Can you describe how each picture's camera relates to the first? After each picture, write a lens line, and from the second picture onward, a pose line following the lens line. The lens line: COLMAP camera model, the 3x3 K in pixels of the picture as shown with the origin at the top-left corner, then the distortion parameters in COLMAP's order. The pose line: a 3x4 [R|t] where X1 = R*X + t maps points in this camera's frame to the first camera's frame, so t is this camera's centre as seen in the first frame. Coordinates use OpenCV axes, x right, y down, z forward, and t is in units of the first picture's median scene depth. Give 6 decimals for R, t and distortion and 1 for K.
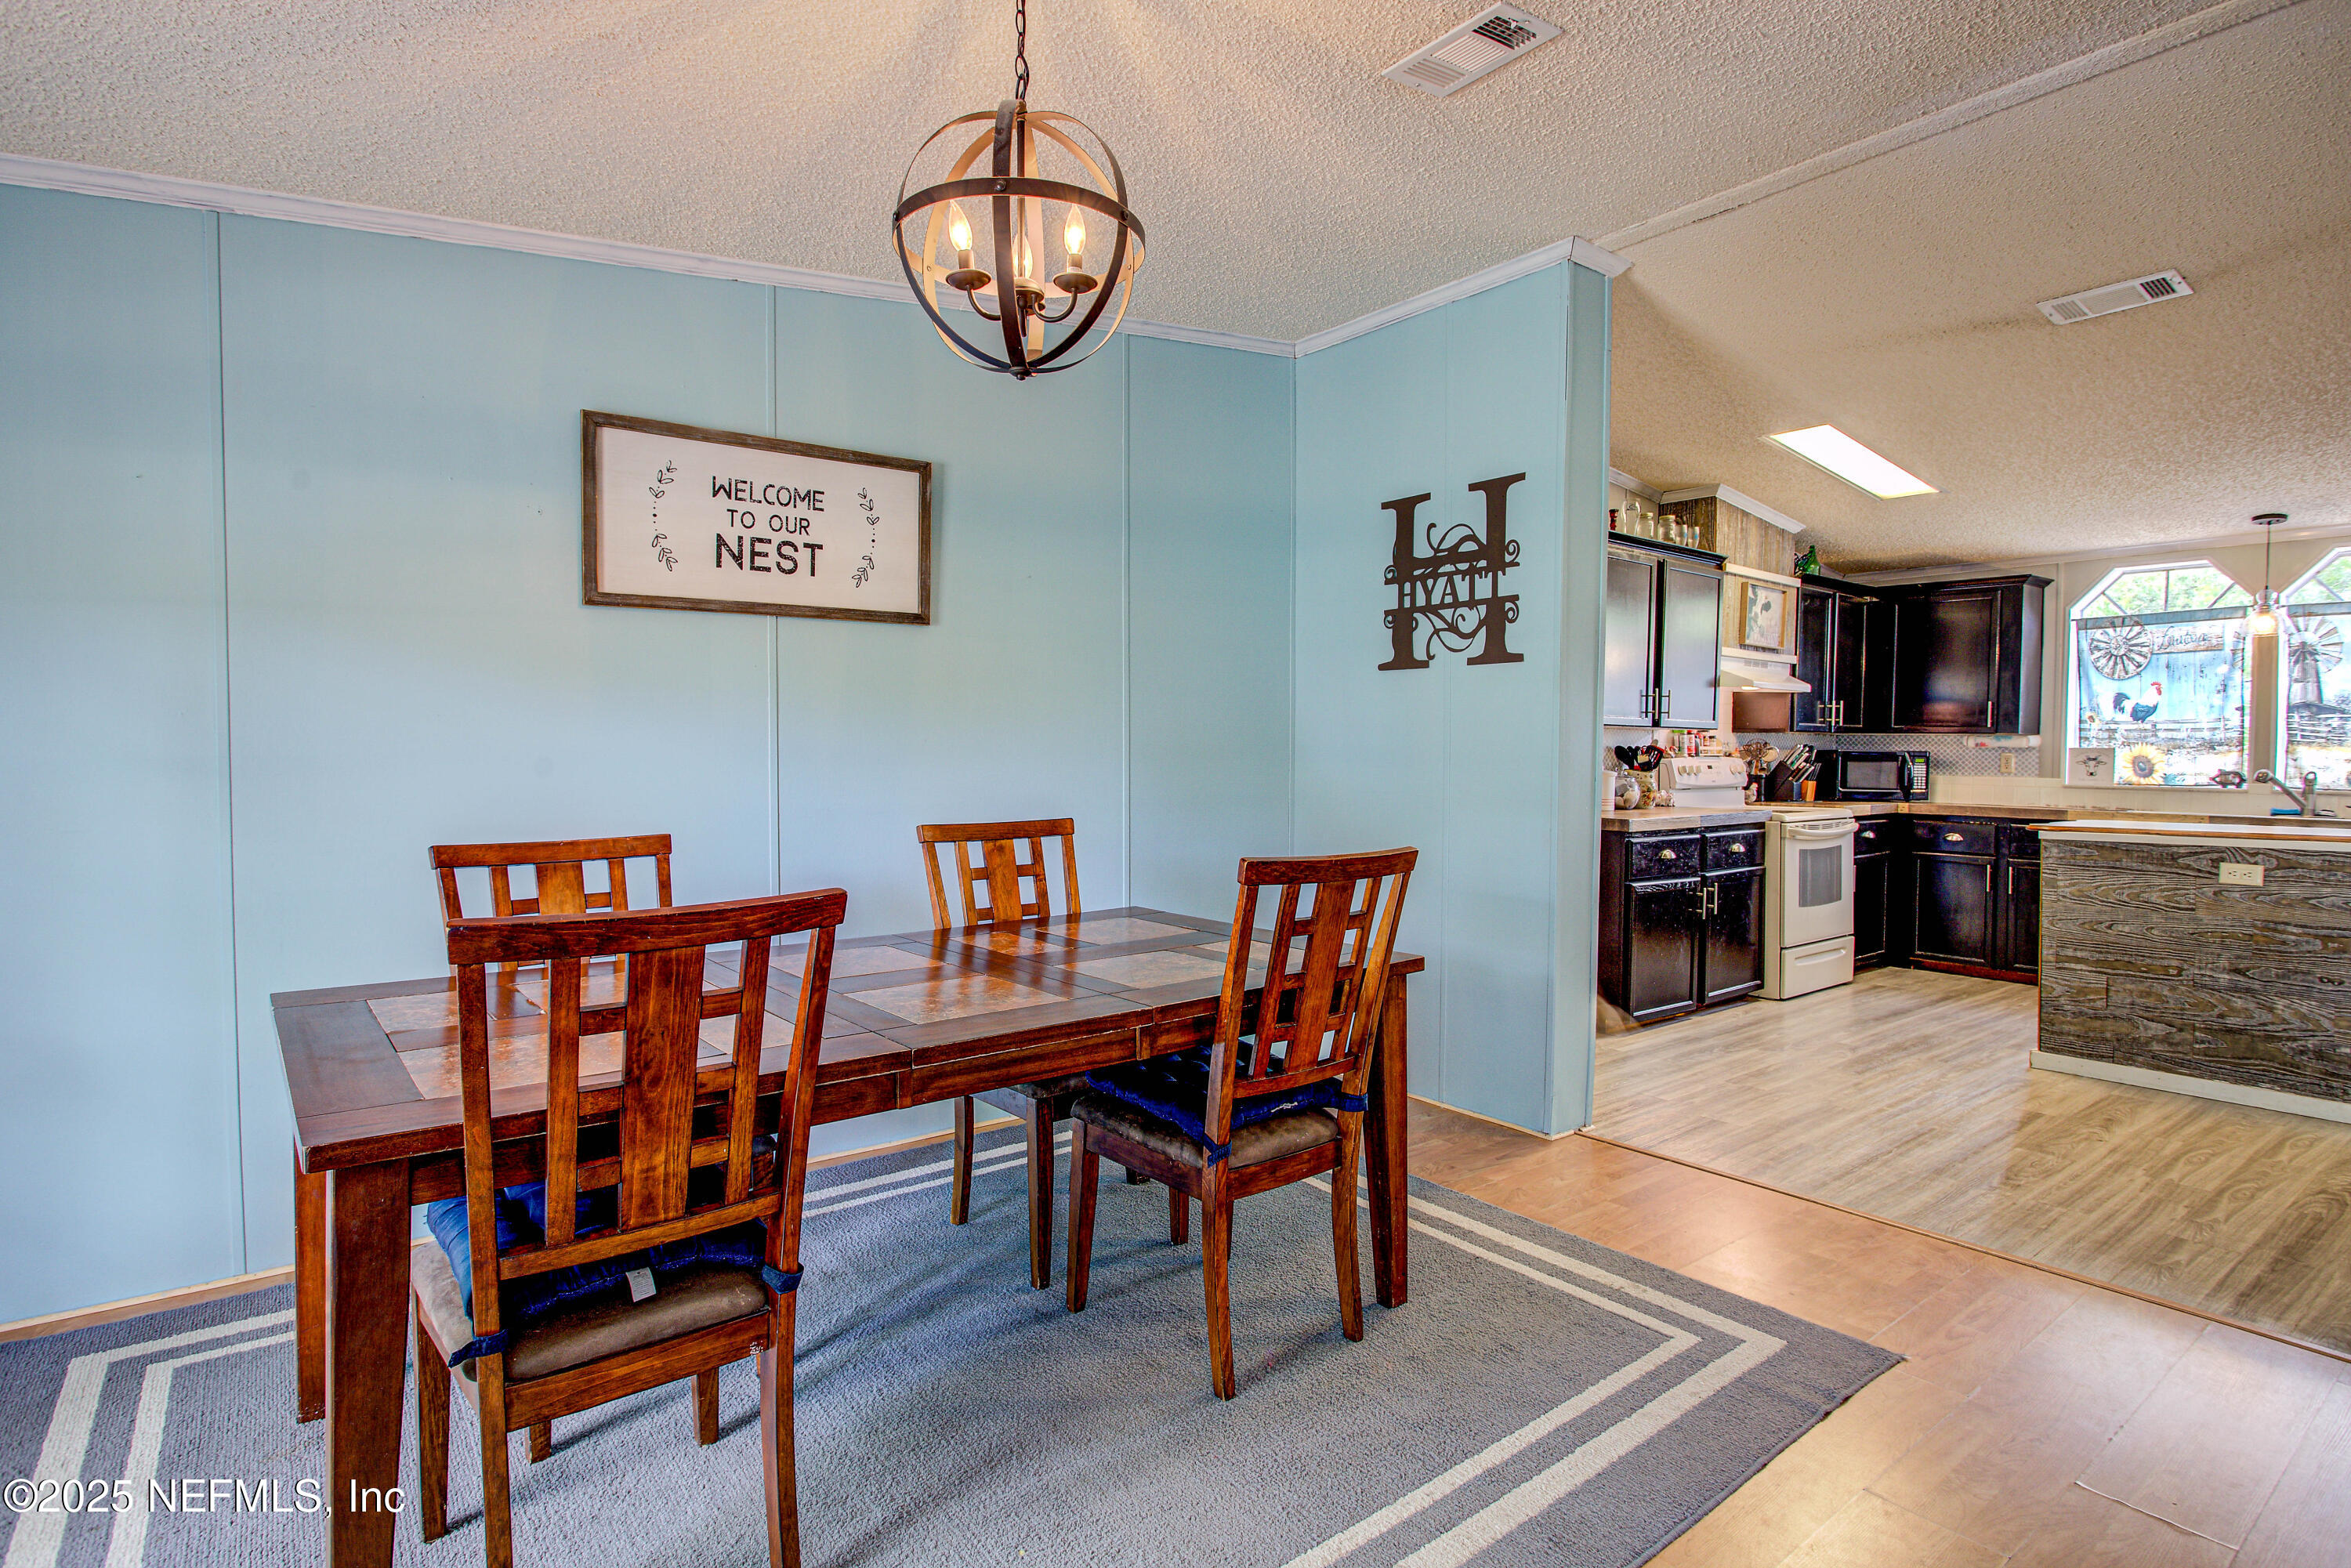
lens RADIAL K [[1182.0, 0, 1170.2], [0, 1182.0, 787.5], [0, 0, 1]] dist [-0.018112, 0.007458]
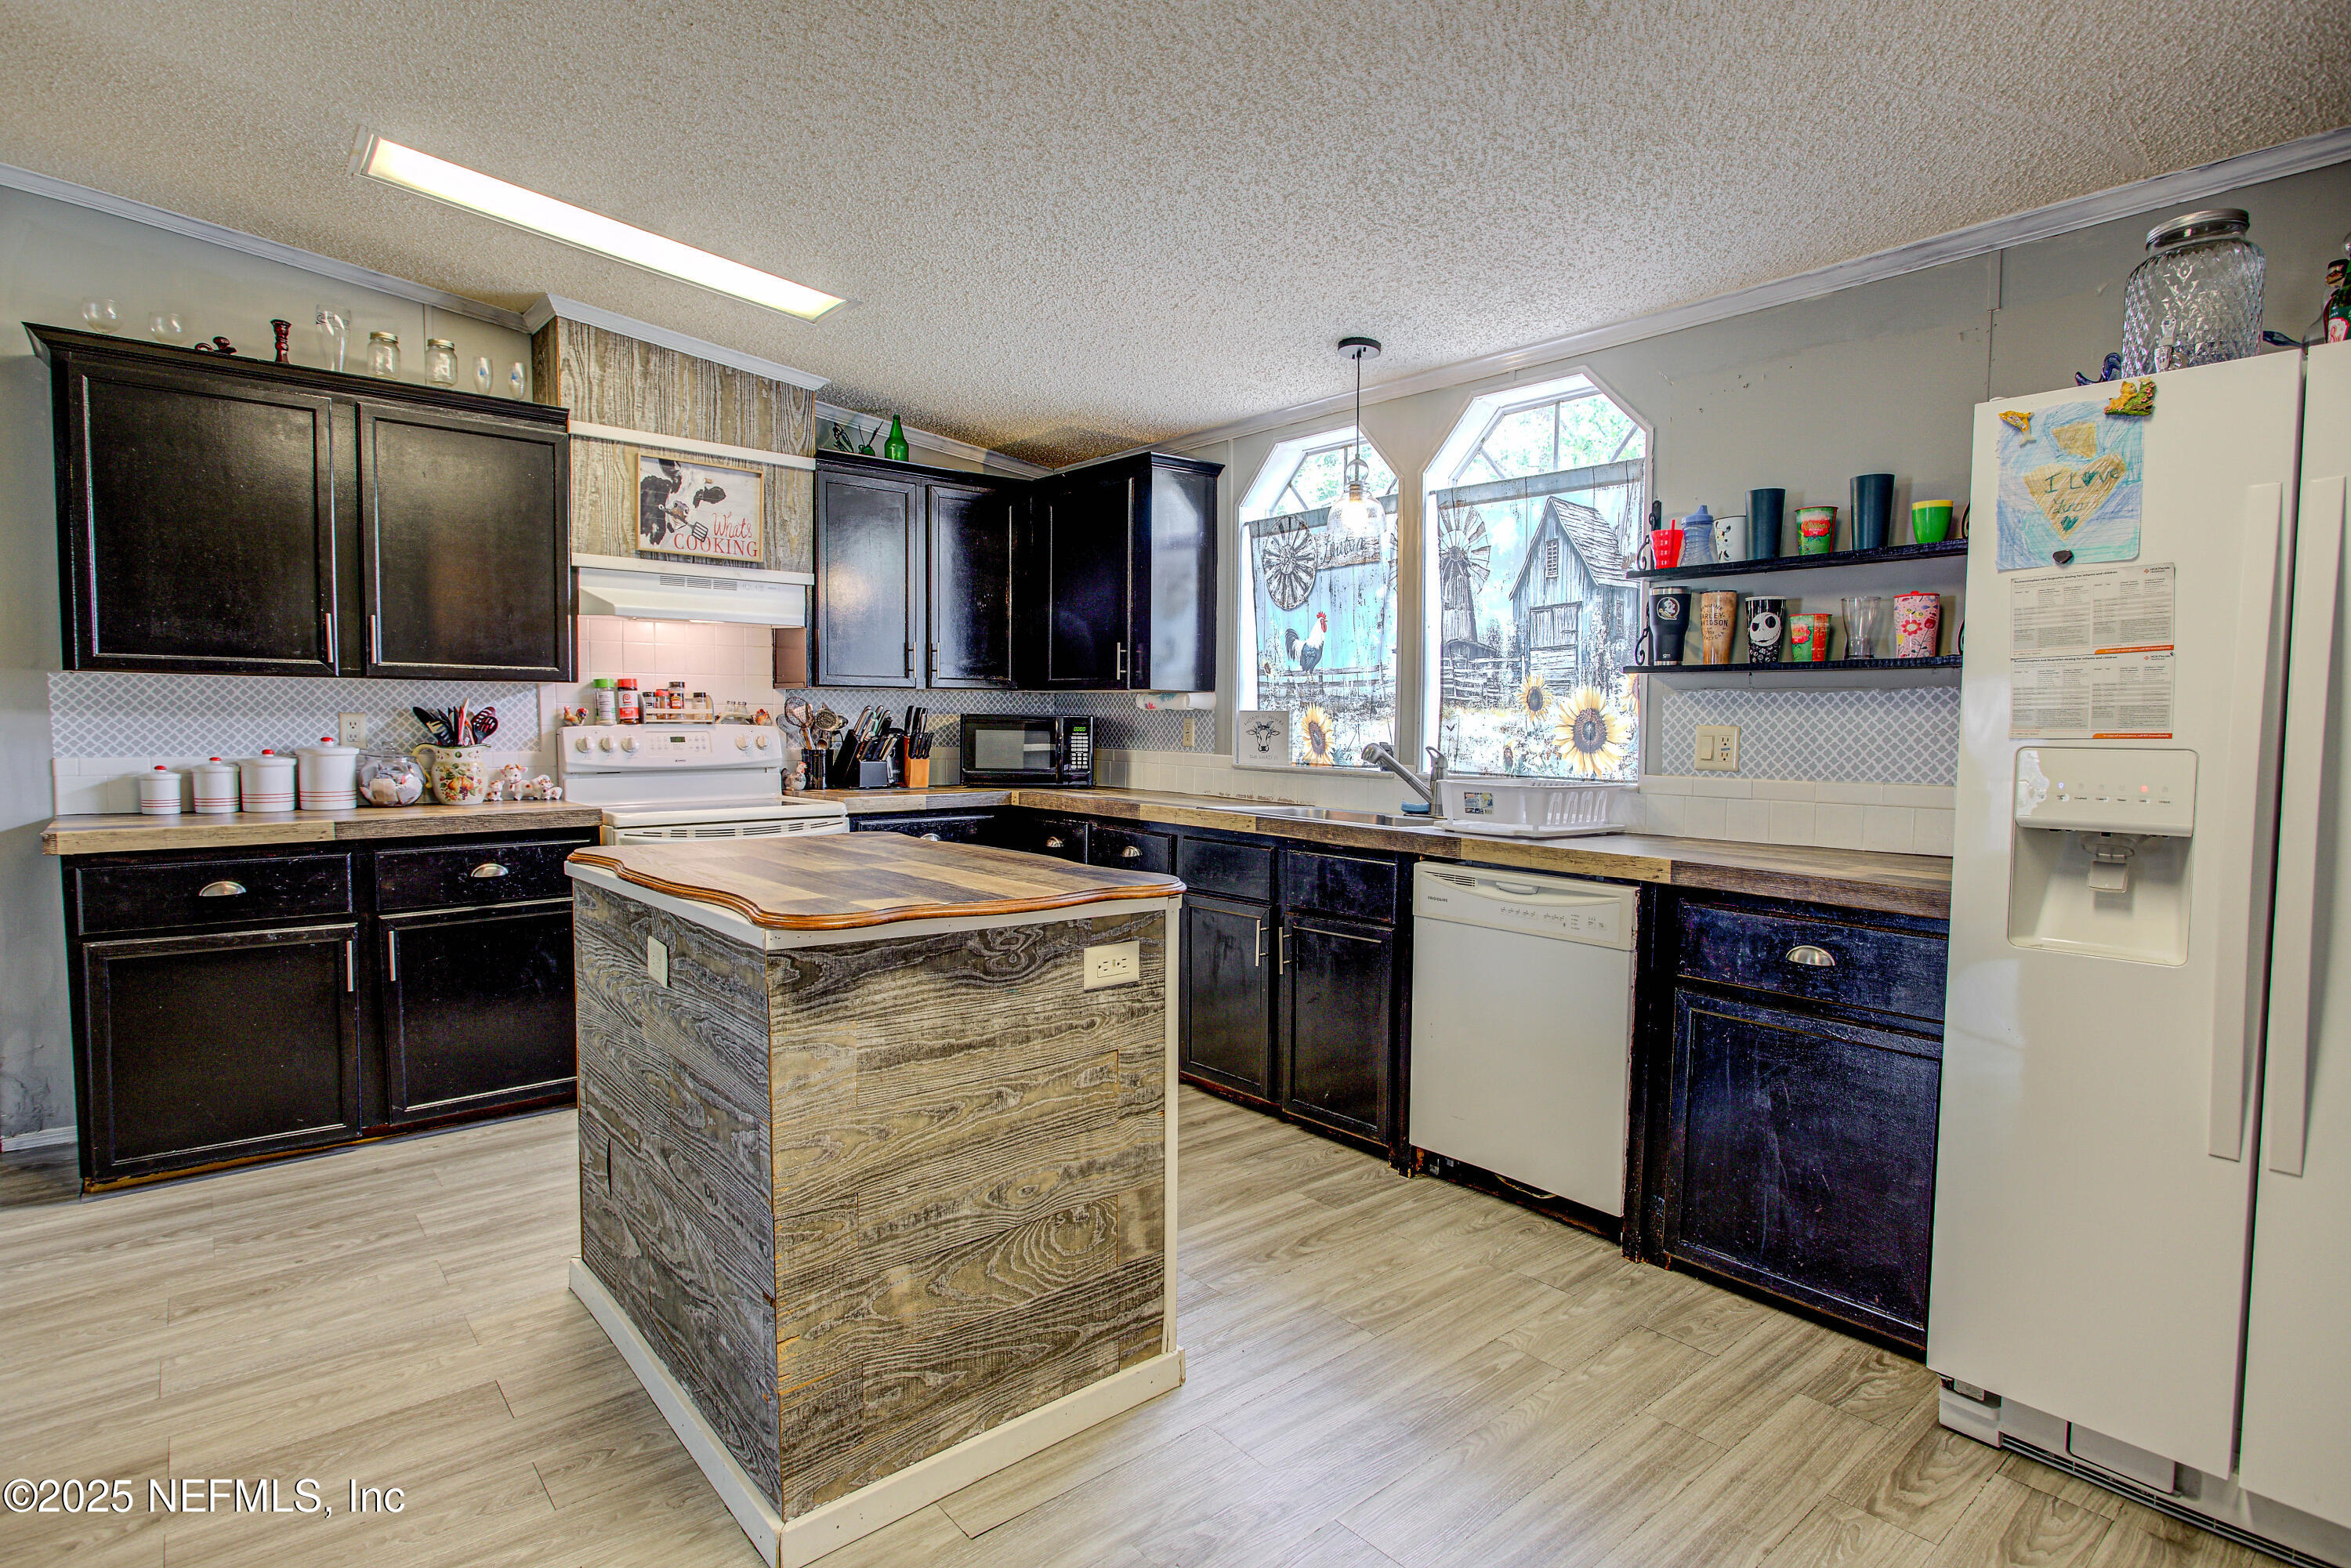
lens RADIAL K [[1182.0, 0, 1170.2], [0, 1182.0, 787.5], [0, 0, 1]] dist [-0.018112, 0.007458]
pose [[0.998860, -0.002637, 0.047659, 0.750428], [0.001303, 0.999607, 0.027993, -0.008980], [-0.047715, -0.027899, 0.998471, 0.336367]]
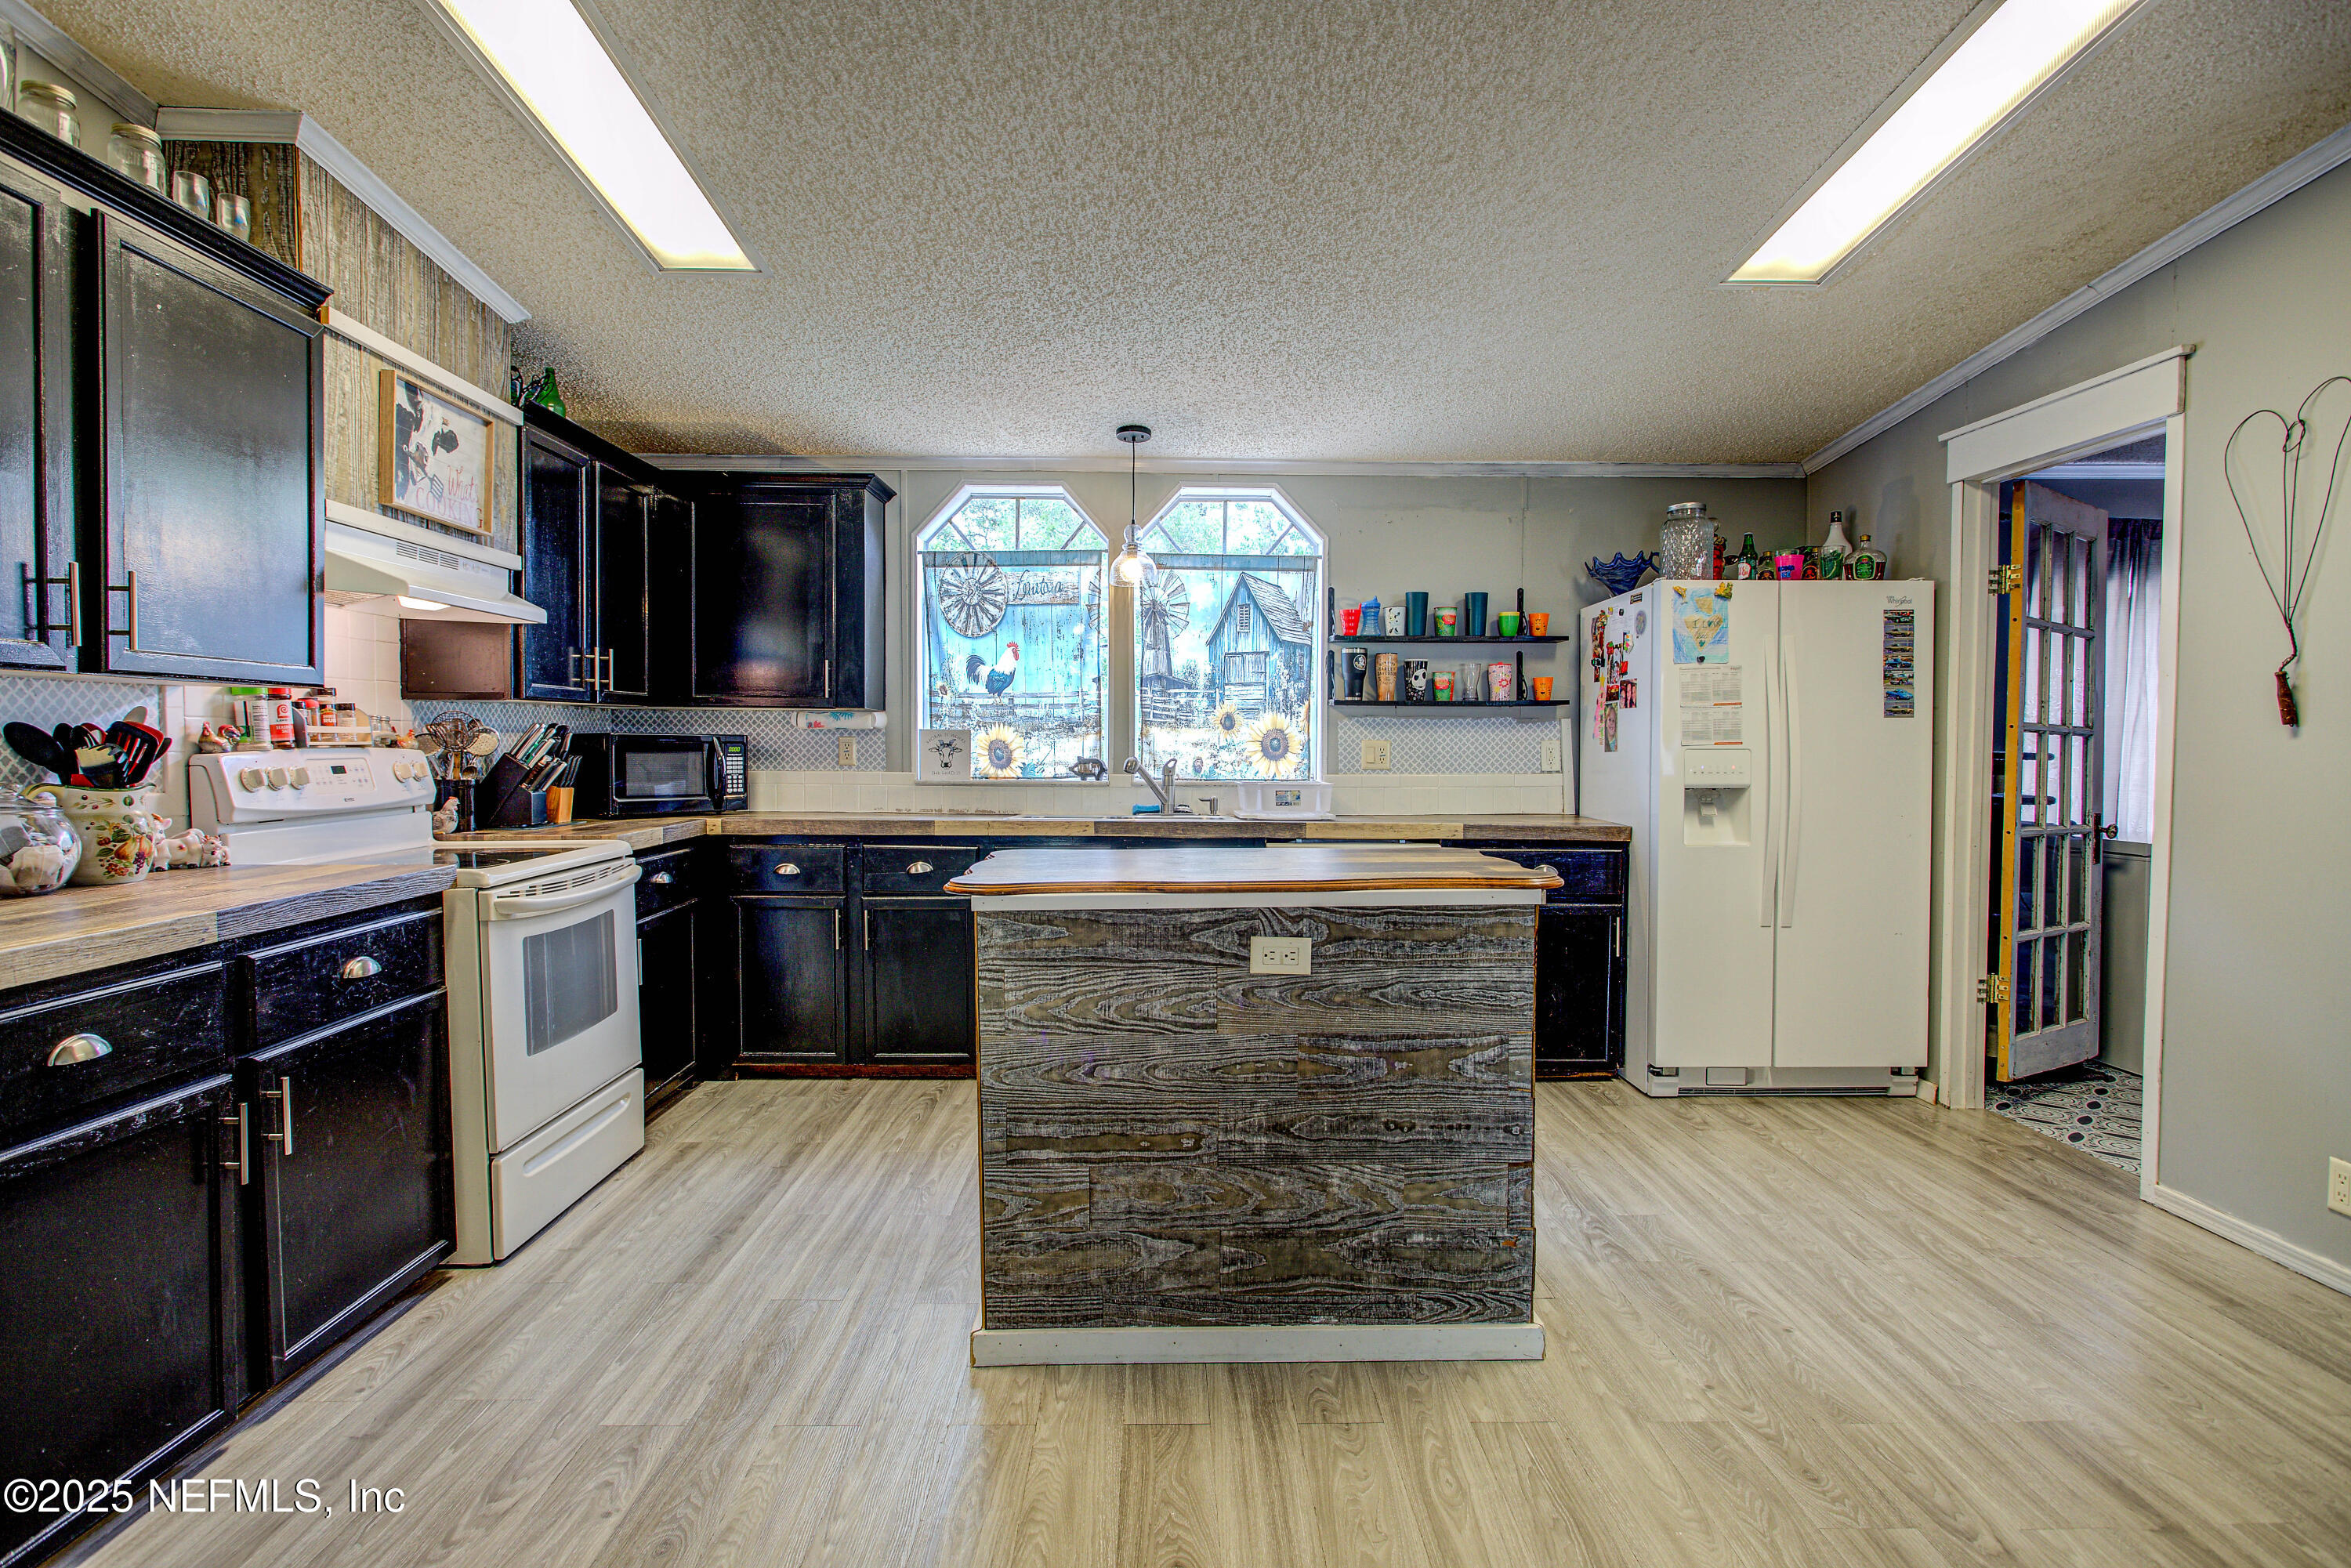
lens RADIAL K [[1182.0, 0, 1170.2], [0, 1182.0, 787.5], [0, 0, 1]] dist [-0.018112, 0.007458]
pose [[0.596231, -0.038150, 0.801906, 0.296970], [0.026769, 0.999260, 0.027635, -0.015253], [-0.802366, 0.004990, 0.596811, 0.479869]]
